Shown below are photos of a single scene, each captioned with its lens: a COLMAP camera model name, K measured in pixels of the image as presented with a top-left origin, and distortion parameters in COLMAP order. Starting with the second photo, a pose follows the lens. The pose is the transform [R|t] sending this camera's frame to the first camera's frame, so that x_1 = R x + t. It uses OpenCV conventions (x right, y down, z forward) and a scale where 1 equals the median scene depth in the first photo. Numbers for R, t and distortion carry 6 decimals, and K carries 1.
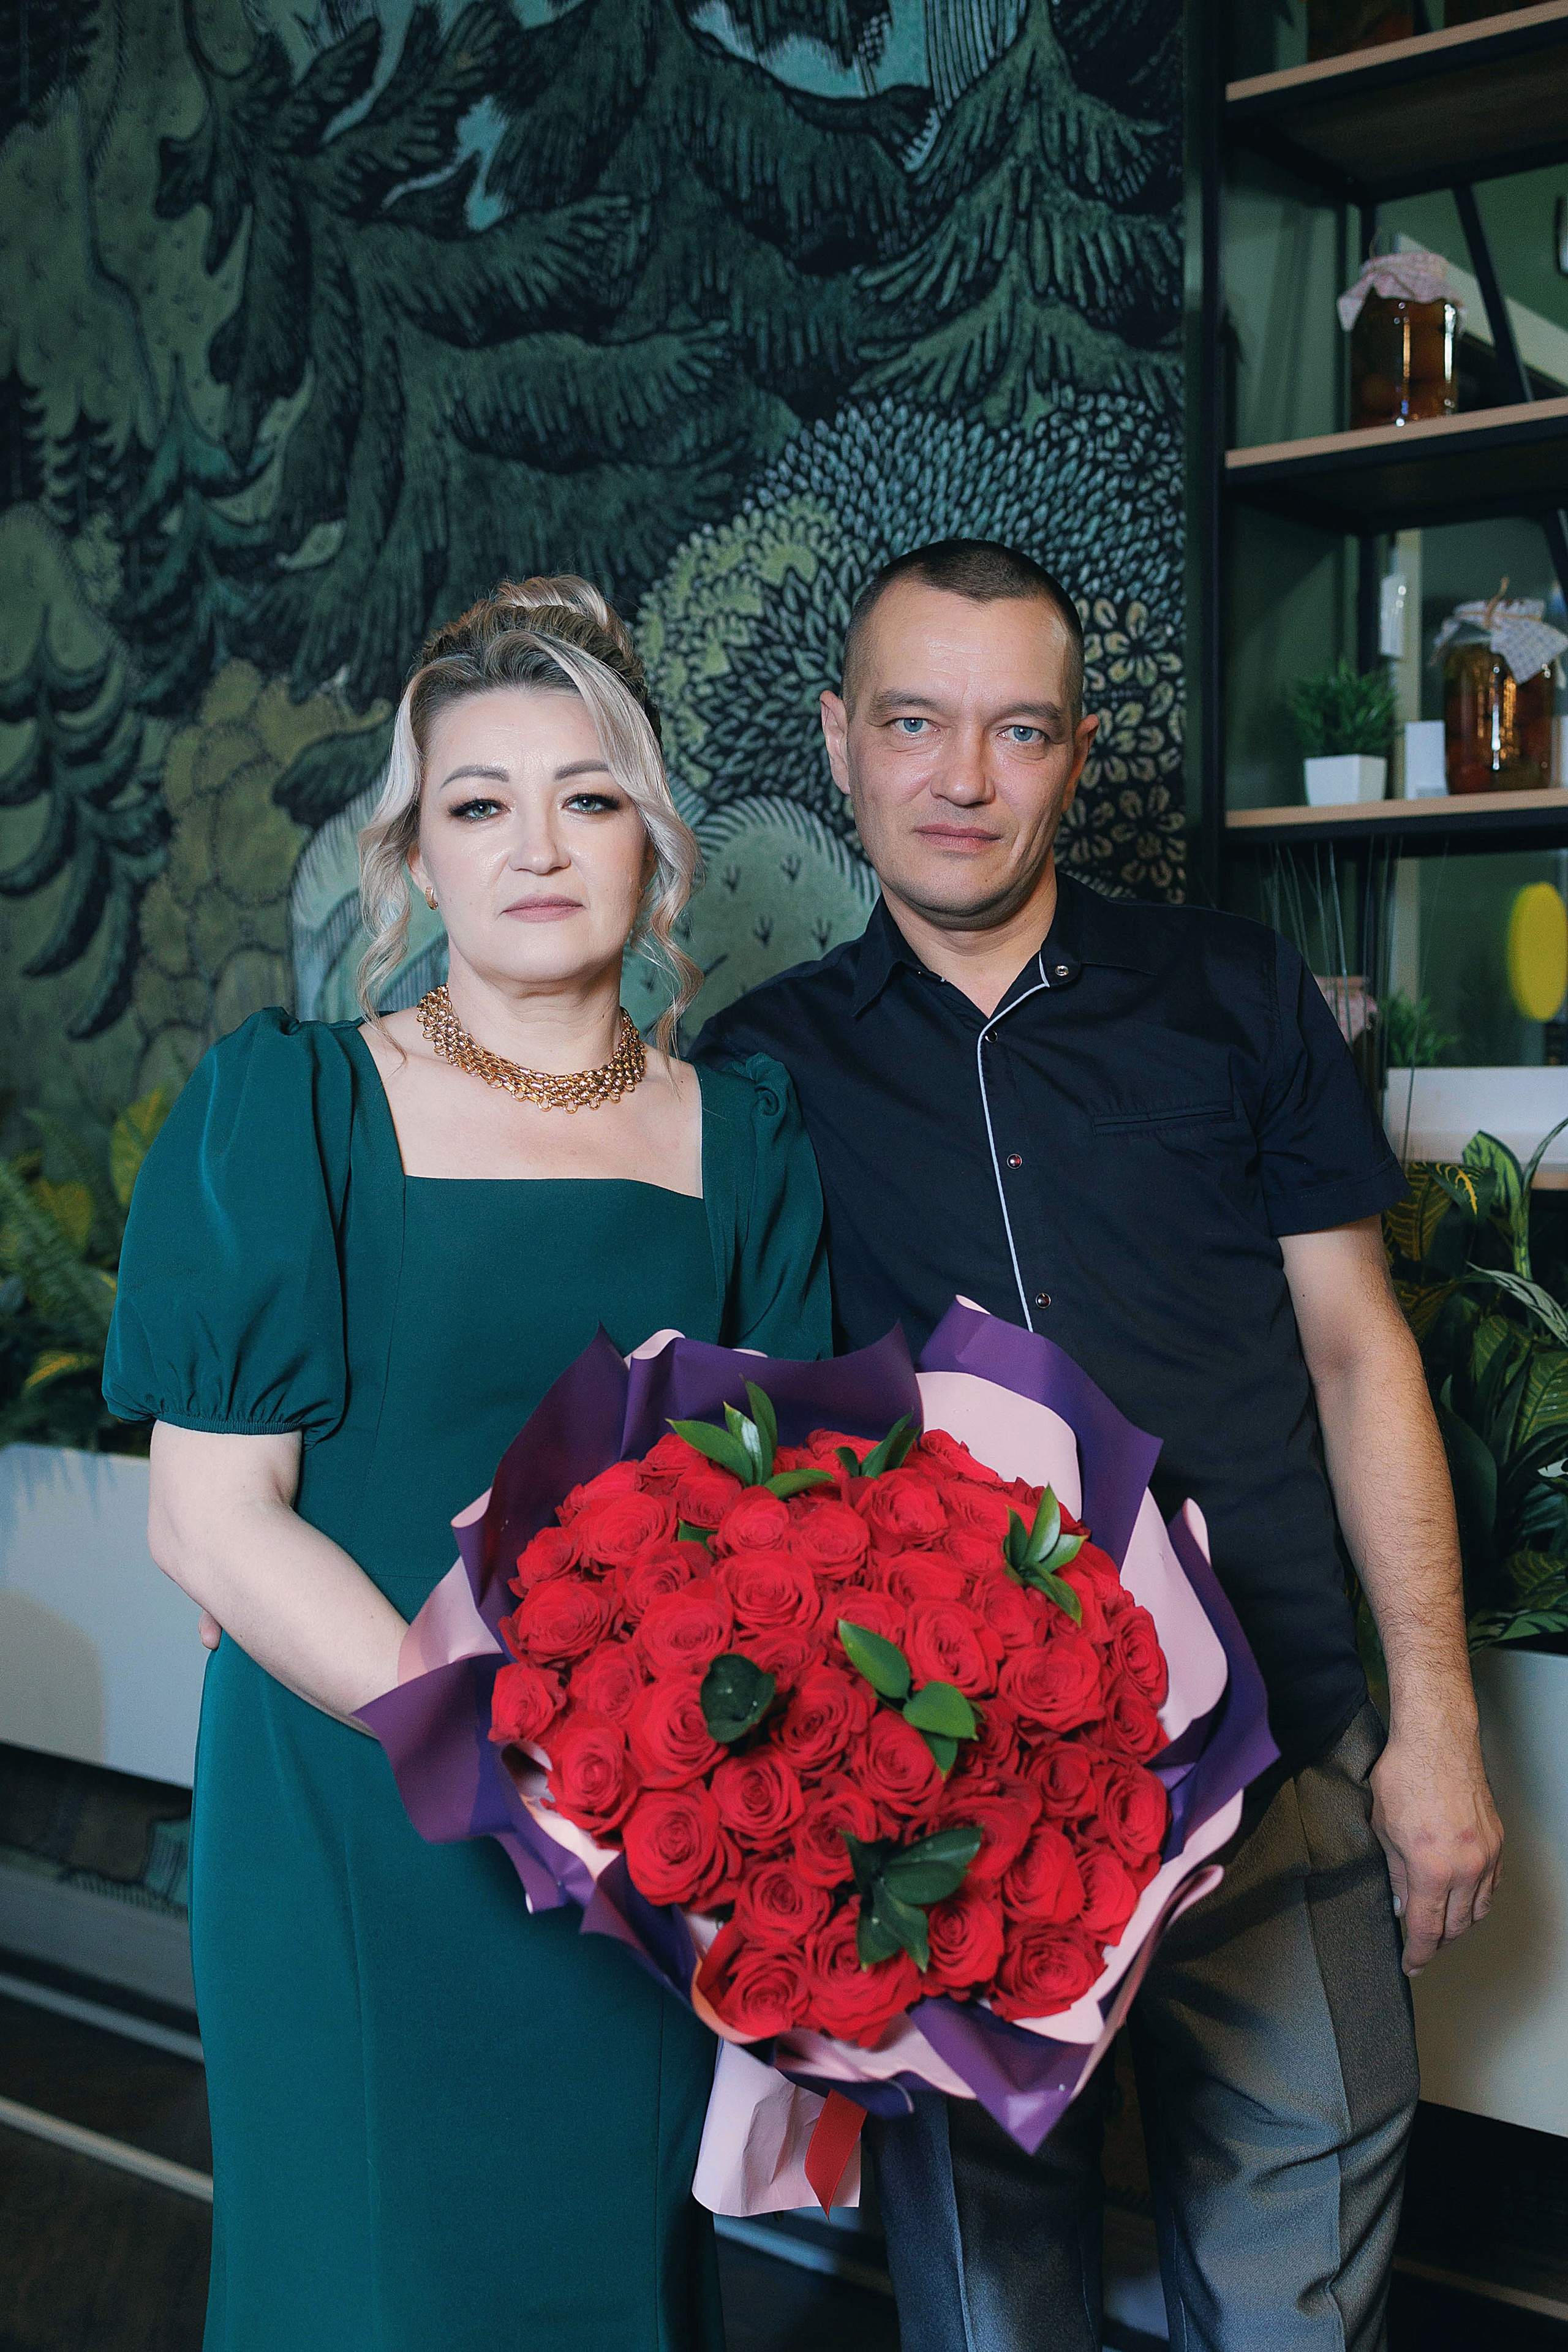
lens RADIAL K [[2556.9, 0, 775.0], [0, 2556.9, 1184.9], [0, 0, 1]] dist [0.009039, -0.001743]
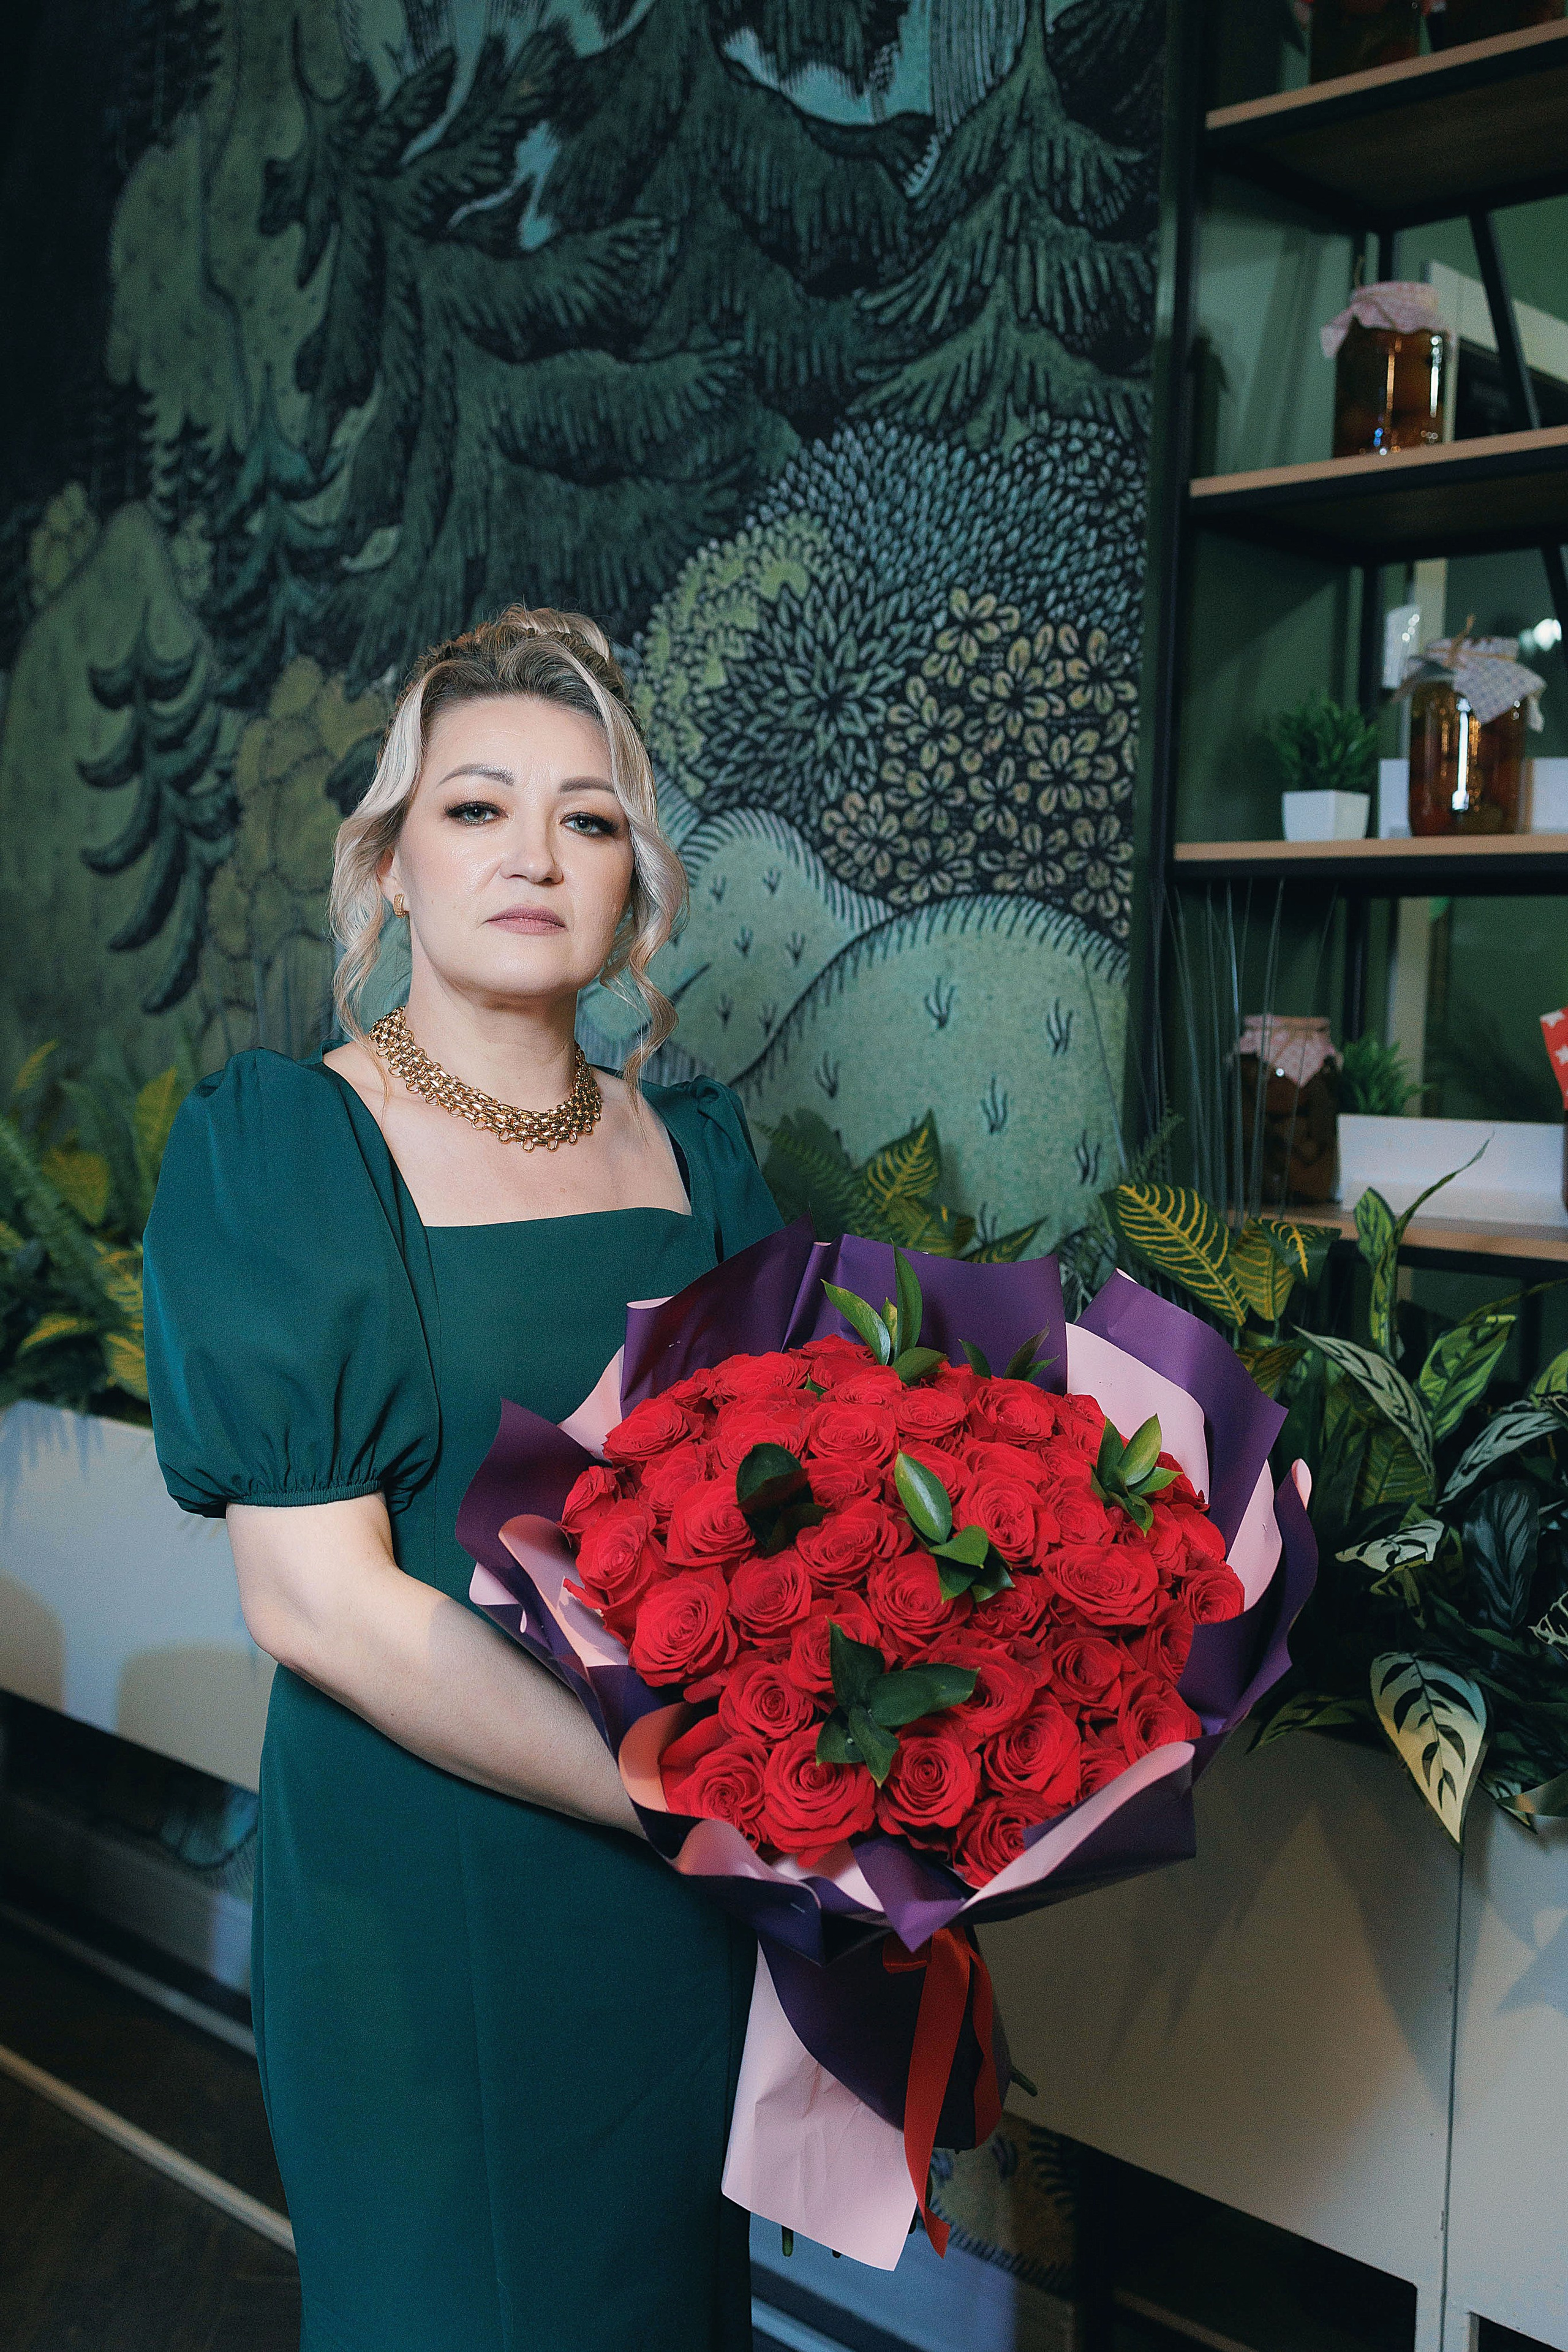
lens RADIAL K [[2529.6, 0, 708.9], [0, 2529.6, 1081.4], [0, 0, 1]] dist [0.006146, 0.003139]
pose [[0.988542, 0.052373, -0.141567, 0.127966], [-0.057196, 0.997906, -0.030217, -0.014210], [0.139688, 0.037968, 0.989467, 0.018182]]
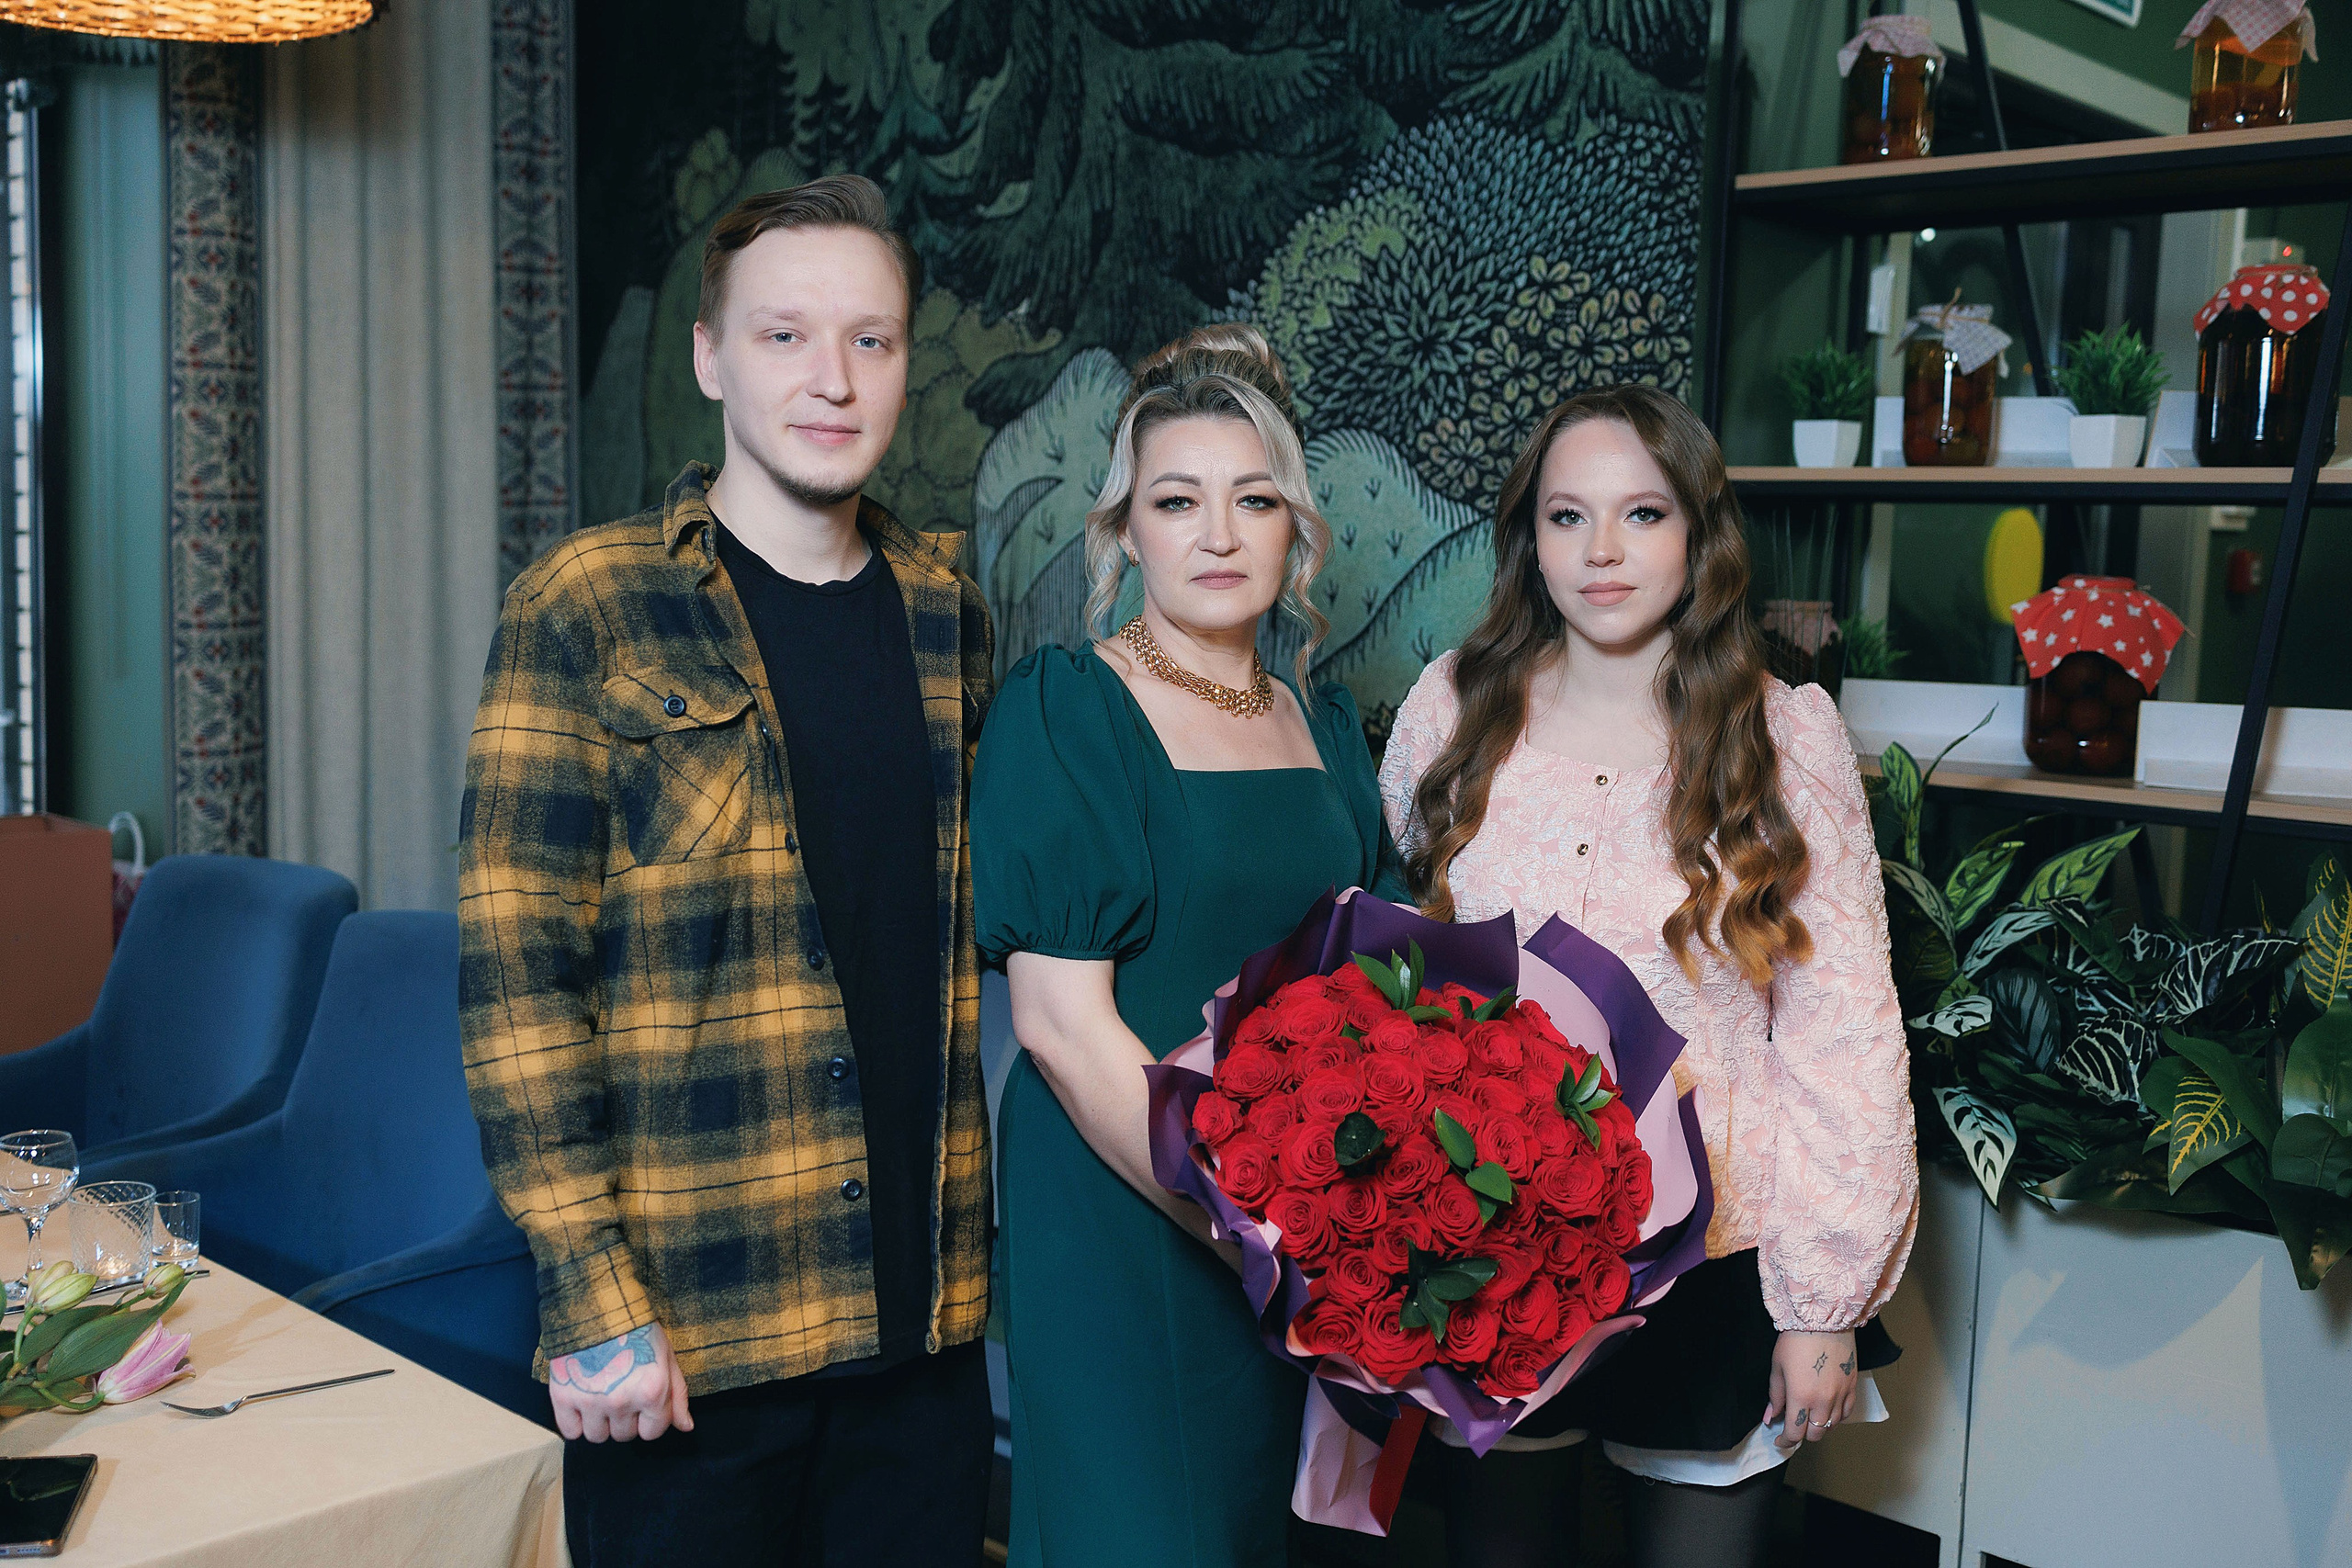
lens RADIAL K [[2321.2, 0, 1176.0], [0, 2321.2, 784.0], [0, 0, 1]] dist [0.008790, -0.003046]
pose [[0.994221, 0.052321, -0.093745, 0.024800], [-0.047928, 0.997672, 0.048516, -0.030951], [0.096065, -0.043742, 0.994413, -0.140068]]
